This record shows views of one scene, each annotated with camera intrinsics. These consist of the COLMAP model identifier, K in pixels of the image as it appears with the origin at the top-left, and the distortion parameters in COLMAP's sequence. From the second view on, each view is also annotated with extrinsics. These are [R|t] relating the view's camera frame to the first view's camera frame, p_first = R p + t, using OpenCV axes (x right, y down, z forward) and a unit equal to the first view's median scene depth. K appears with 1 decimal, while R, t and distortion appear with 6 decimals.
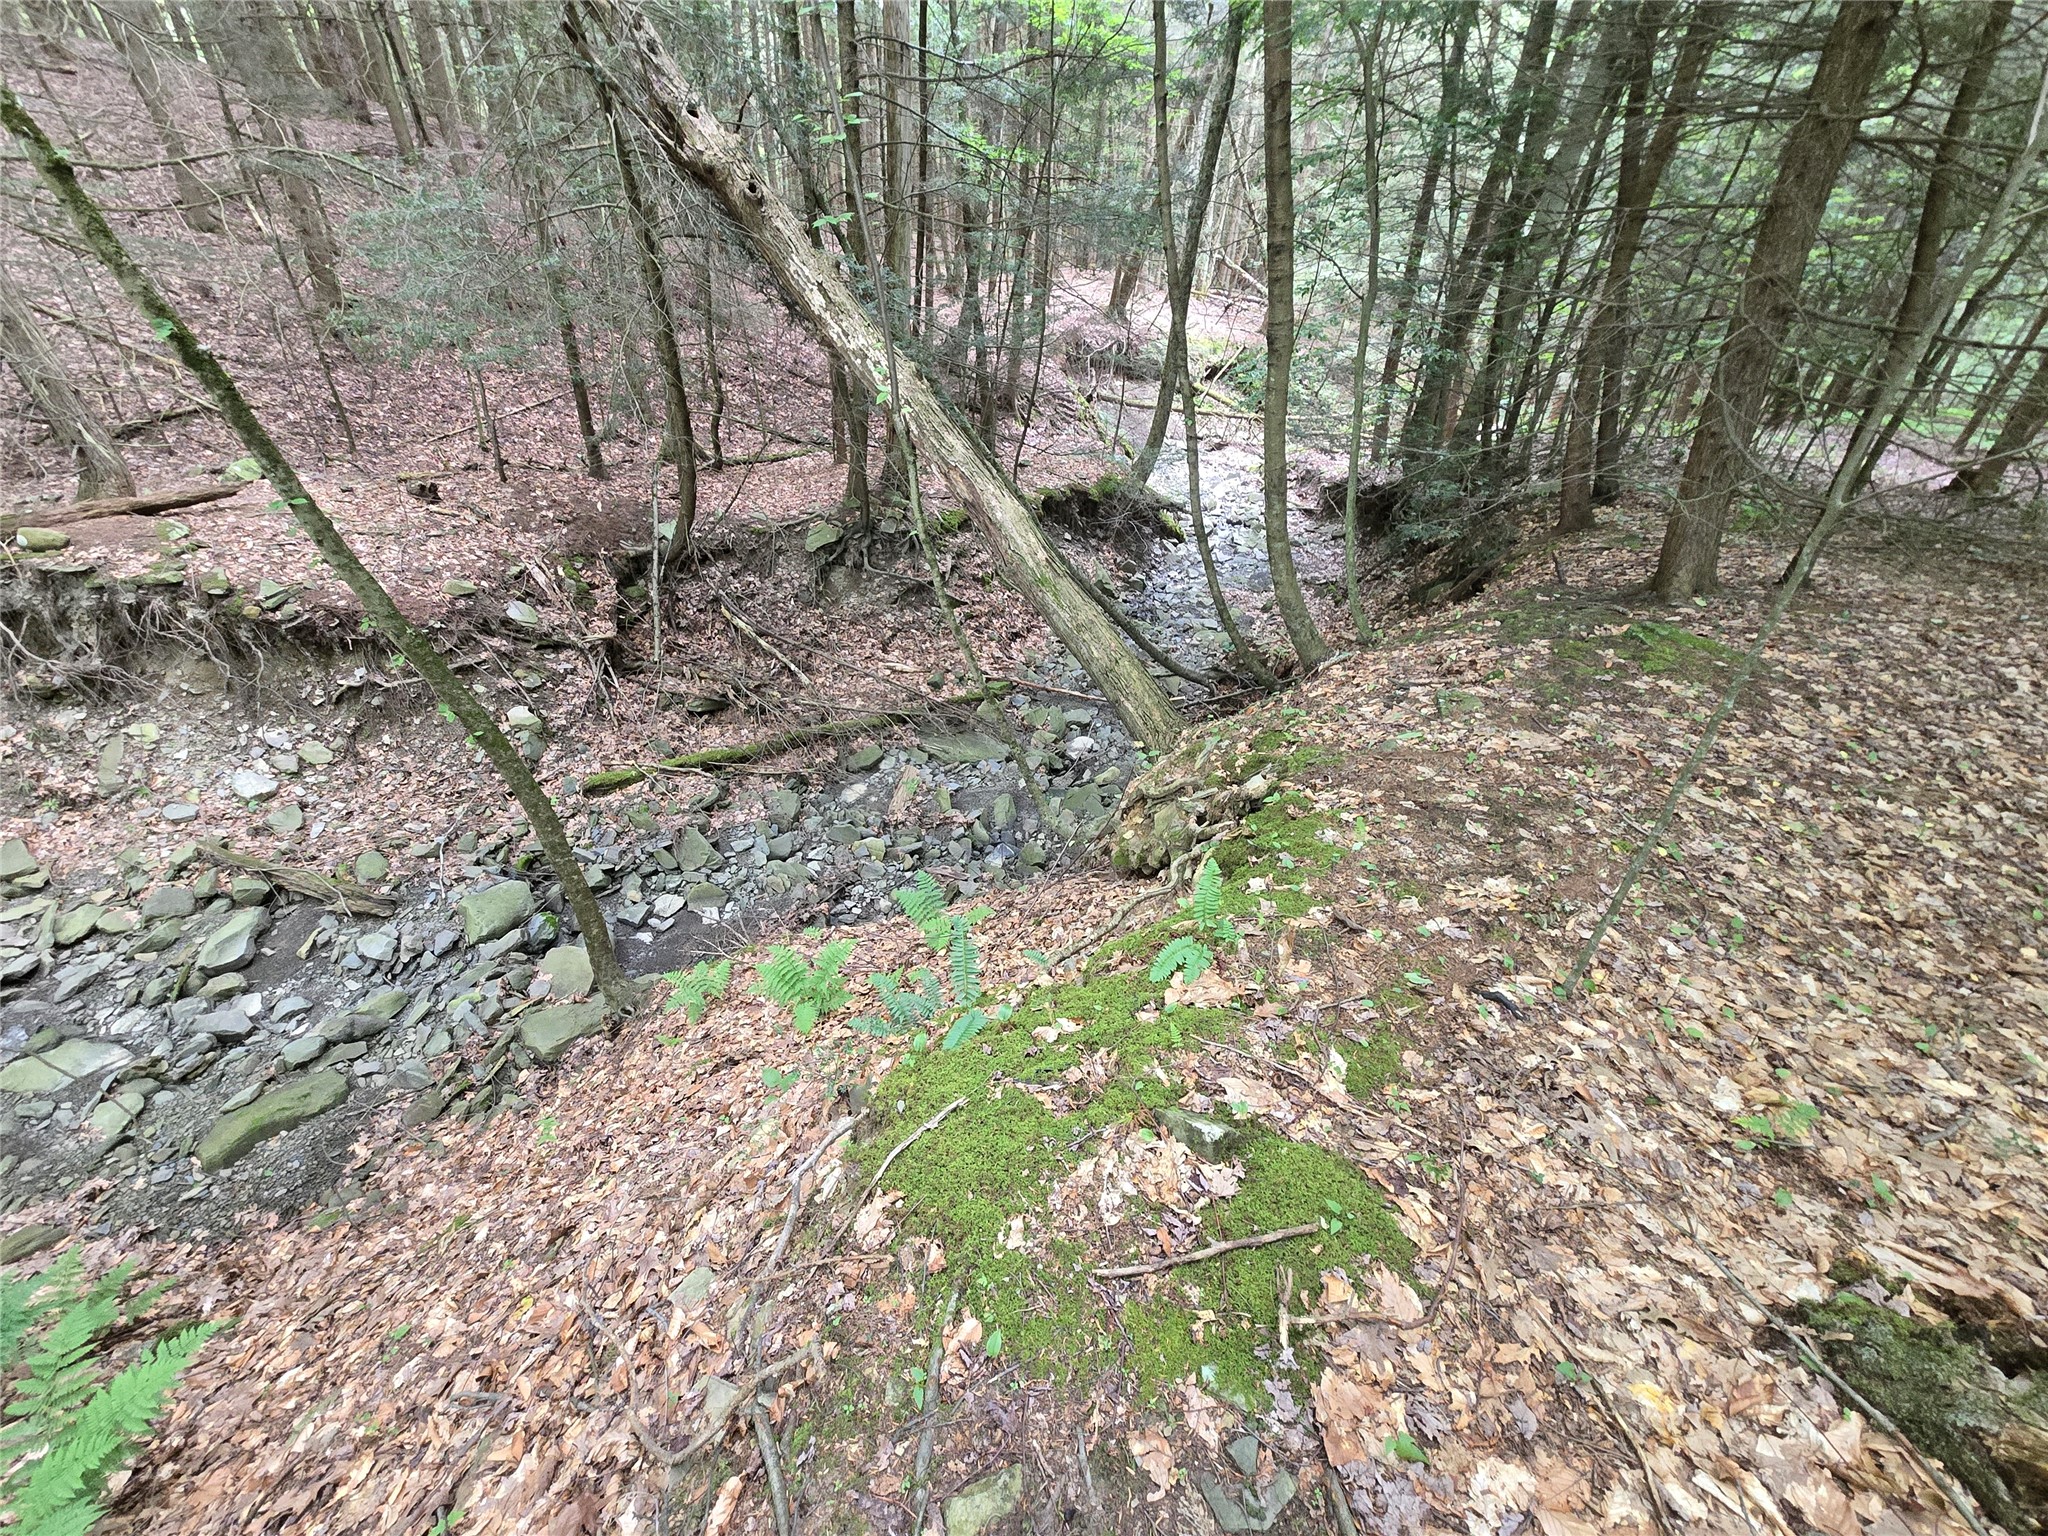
lens RADIAL K [[824.5, 0, 1021.2], [0, 824.5, 764.9], [0, 0, 1]] dist [0.009745, 0.000166]
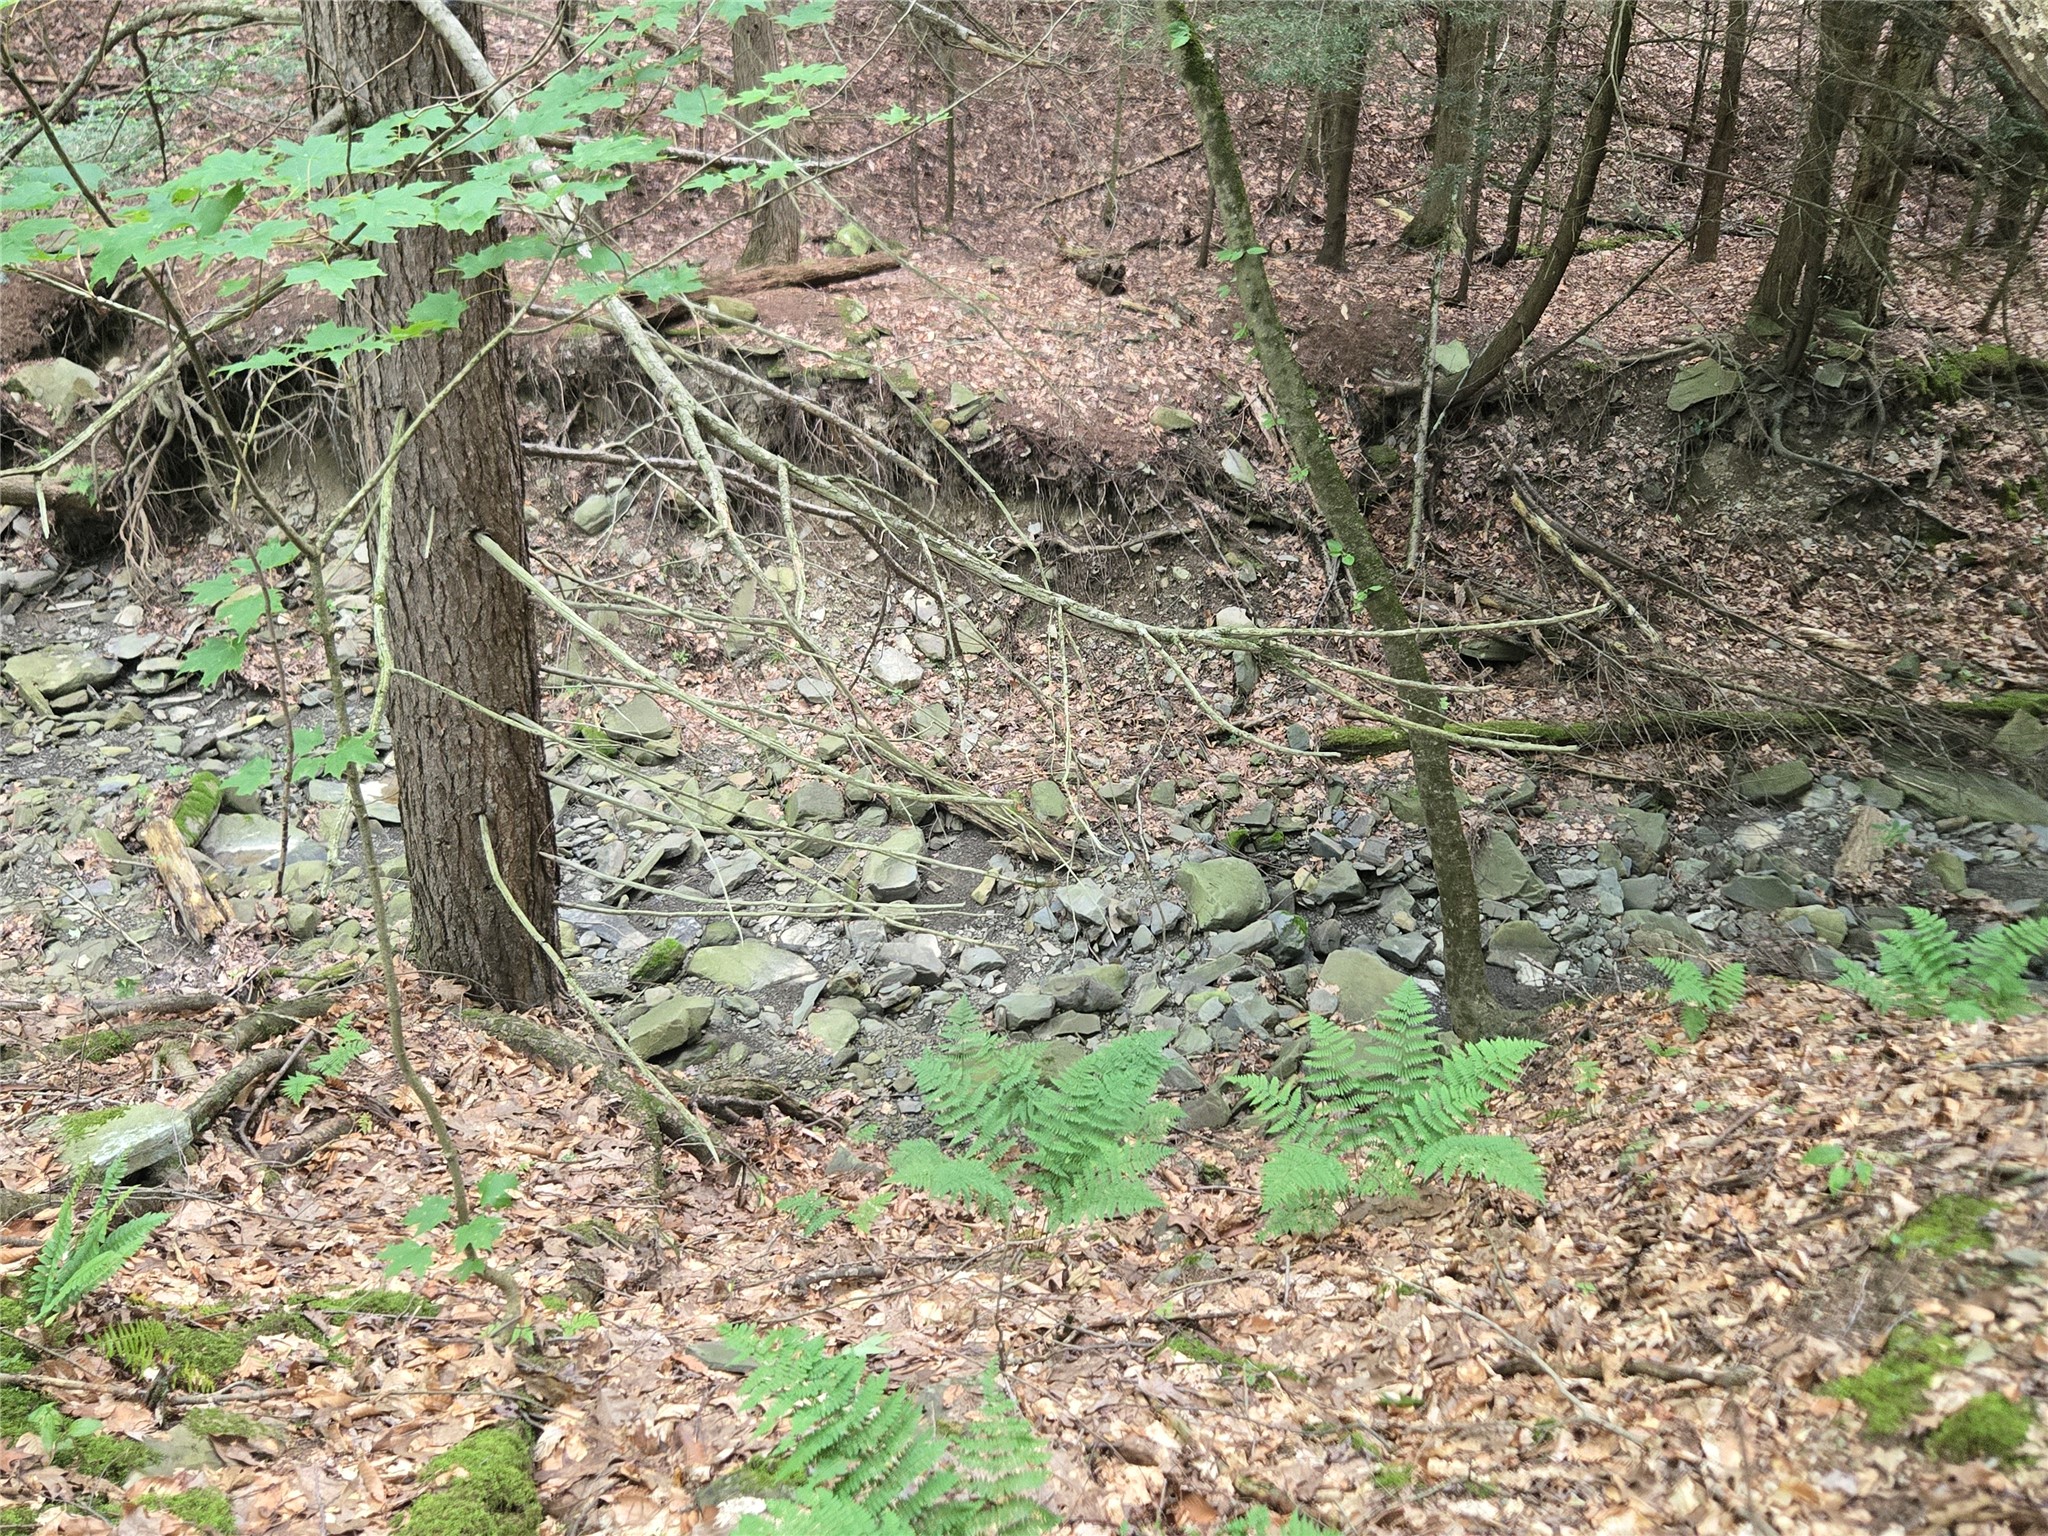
lens RADIAL K [[1842.5, 0, 1022.3], [0, 1842.5, 768.9], [0, 0, 1]] dist [0.081587, -0.043056]
pose [[0.914471, 0.136196, -0.381043, -0.210775], [-0.174404, 0.982363, -0.067431, 0.179983], [0.365139, 0.128119, 0.922095, -0.350201]]
